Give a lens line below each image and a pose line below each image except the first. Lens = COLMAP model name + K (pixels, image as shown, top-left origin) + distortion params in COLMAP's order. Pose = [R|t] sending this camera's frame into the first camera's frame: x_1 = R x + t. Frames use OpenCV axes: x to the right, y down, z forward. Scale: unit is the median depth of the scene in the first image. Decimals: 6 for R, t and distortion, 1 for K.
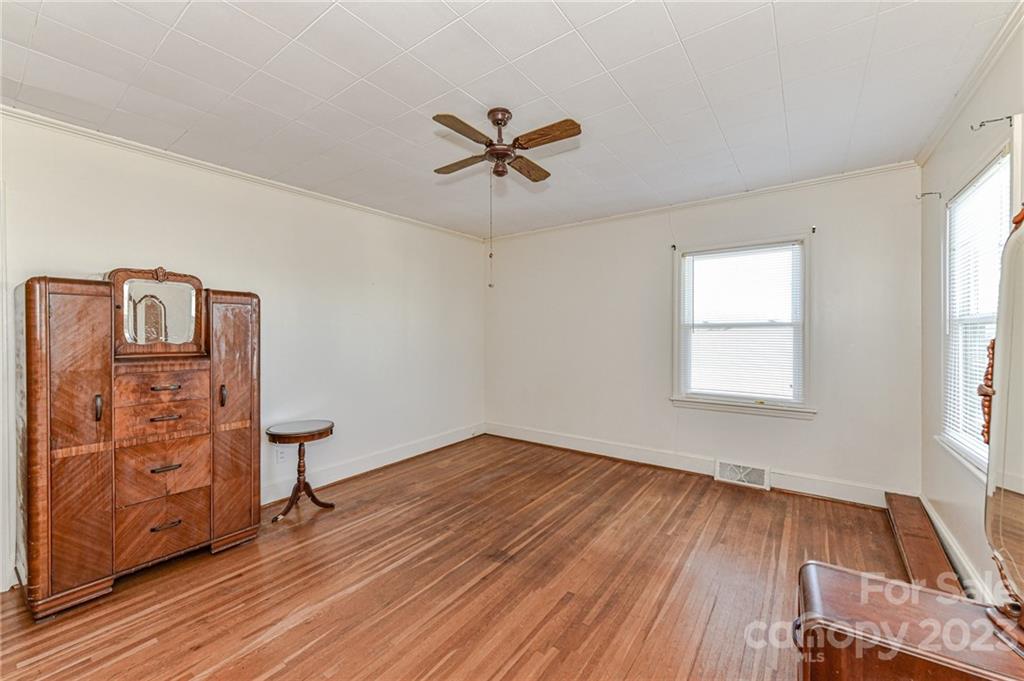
lens RADIAL K [[403.6, 0, 507.6], [0, 403.6, 336.4], [0, 0, 1]] dist [0.002218, -0.000612]
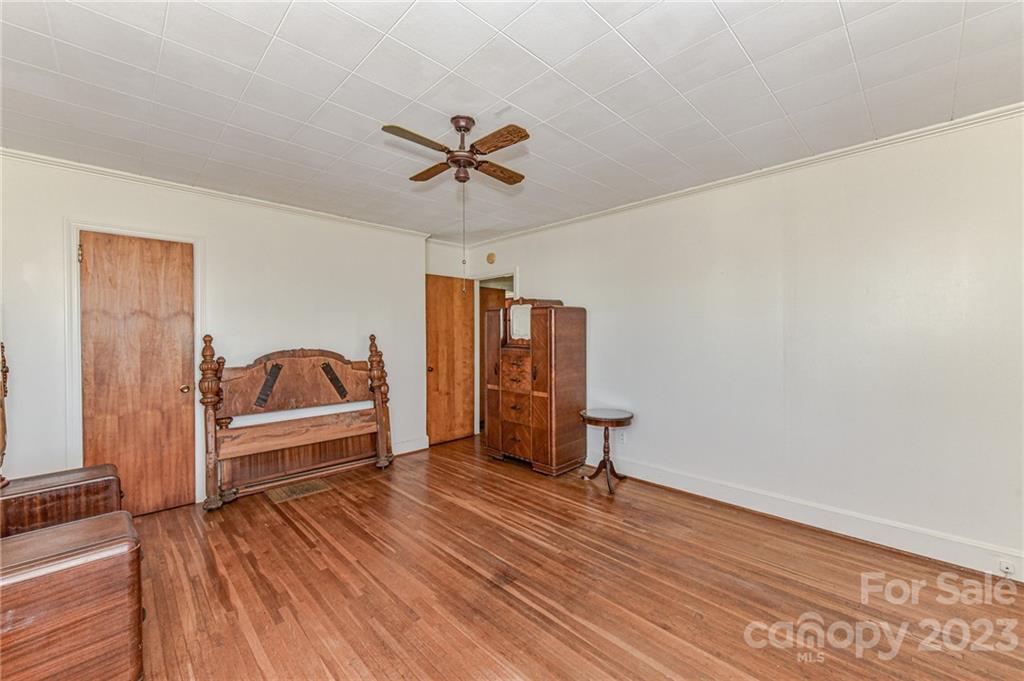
lens RADIAL K [[403.6, 0, 510.0], [0, 403.6, 337.8], [0, 0, 1]] dist [0.002218, -0.000612]
pose [[-0.158145, 0.017322, -0.987264, 0.787740], [-0.003460, 0.999830, 0.018096, -0.020328], [0.987410, 0.006278, -0.158058, 1.038421]]
